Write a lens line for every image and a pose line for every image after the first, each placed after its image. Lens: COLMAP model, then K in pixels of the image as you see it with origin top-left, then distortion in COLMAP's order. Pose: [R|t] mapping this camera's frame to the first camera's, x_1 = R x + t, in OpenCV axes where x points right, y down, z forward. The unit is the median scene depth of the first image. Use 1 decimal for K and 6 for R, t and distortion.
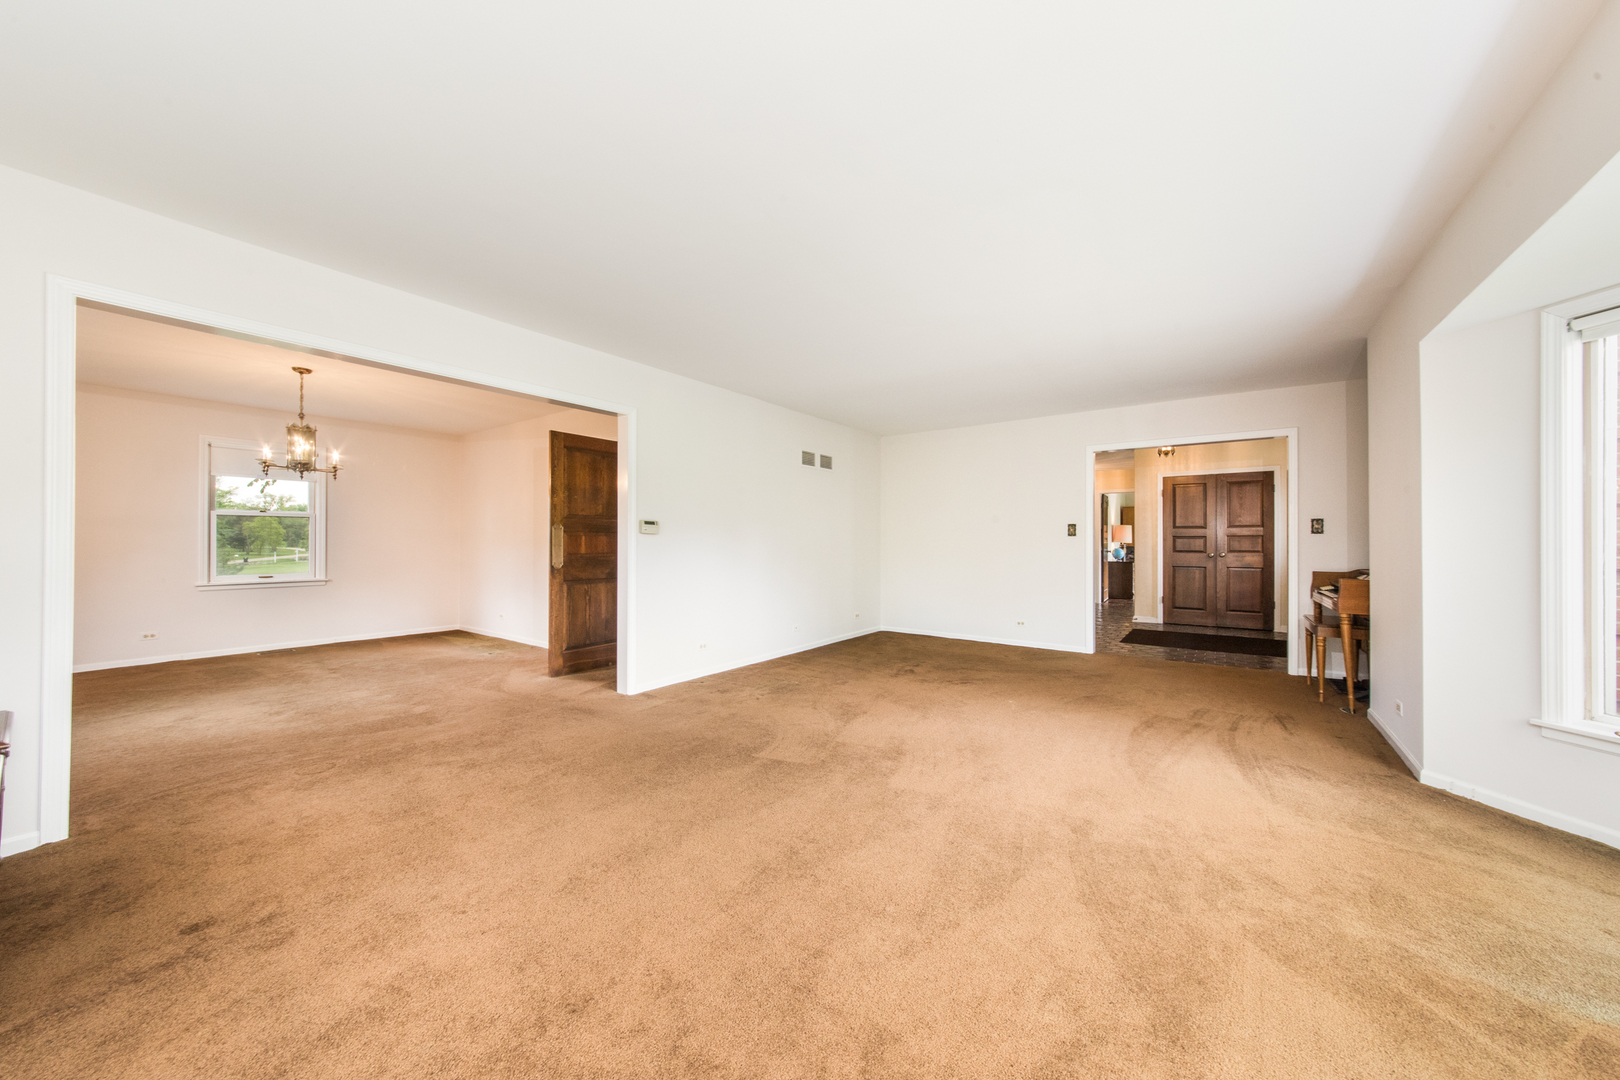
lens RADIAL K [[570.0, 0, 809.0], [0, 570.0, 539.8], [0, 0, 1]] dist [0.000471, 0.000667]
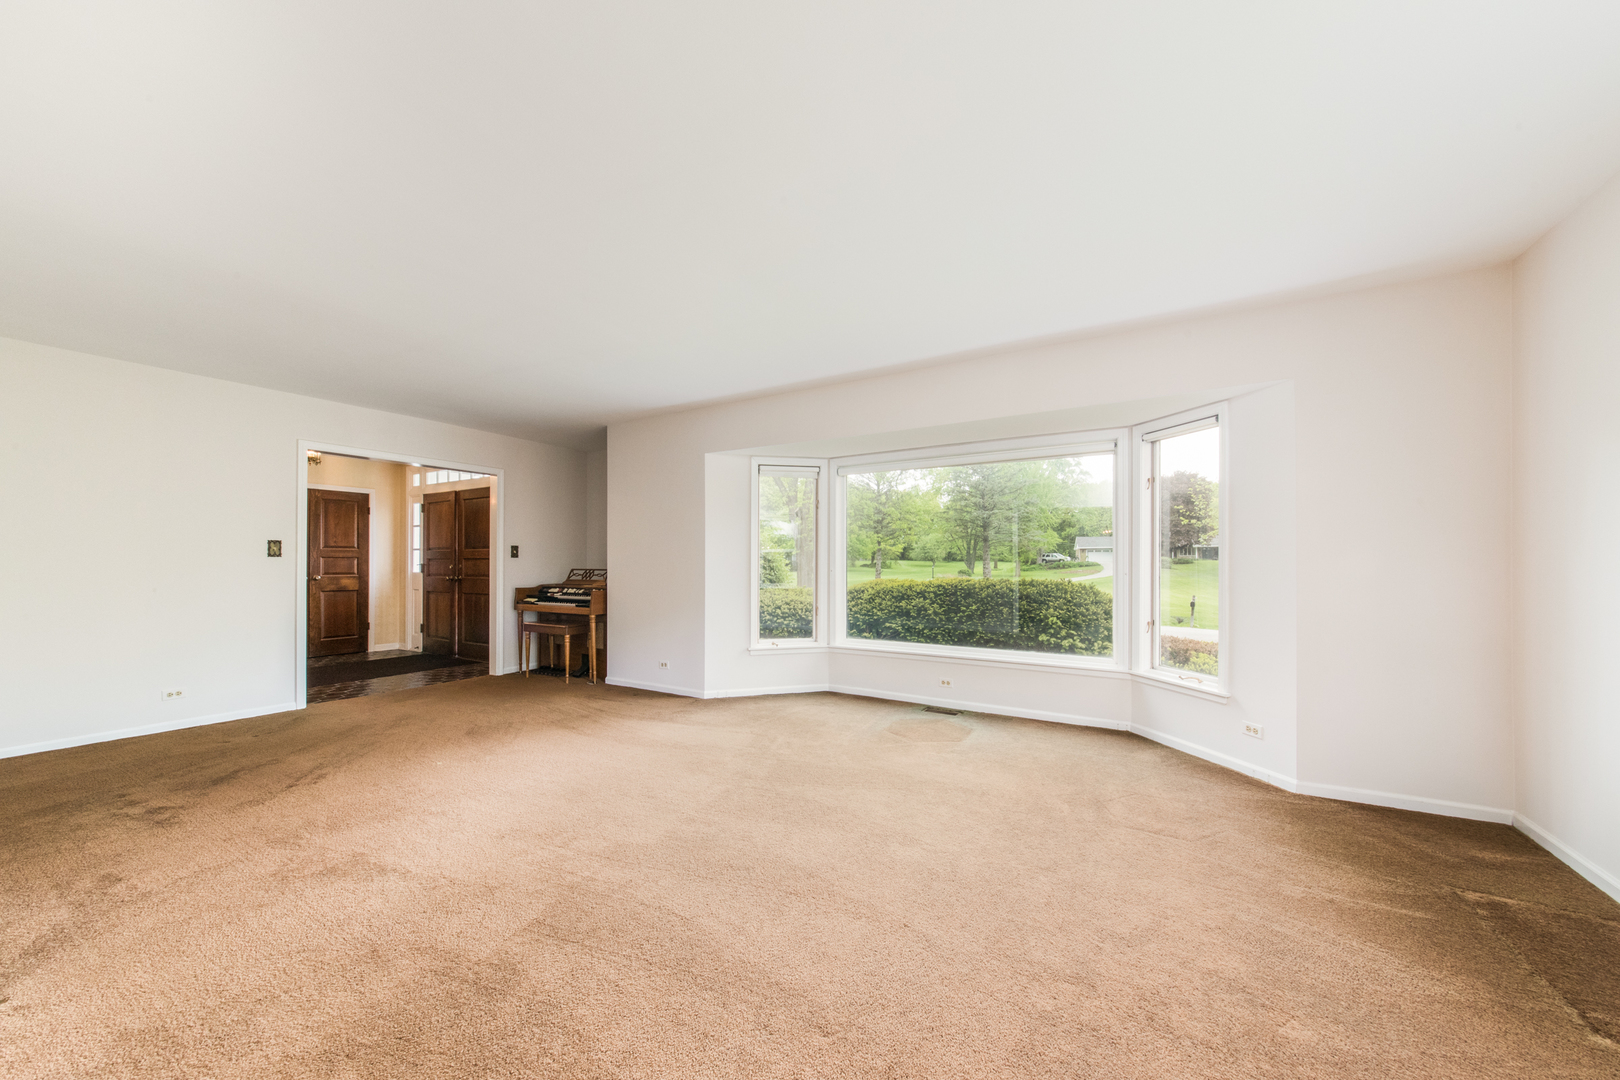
lens RADIAL K [[570.0, 0, 815.5], [0, 570.0, 565.1], [0, 0, 1]] dist [0.000471, 0.000667]
pose [[-0.095143, -0.001184, 0.995463, -0.410332], [-0.003092, 0.999995, 0.000894, 0.002383], [-0.995459, -0.002993, -0.095146, 0.456944]]
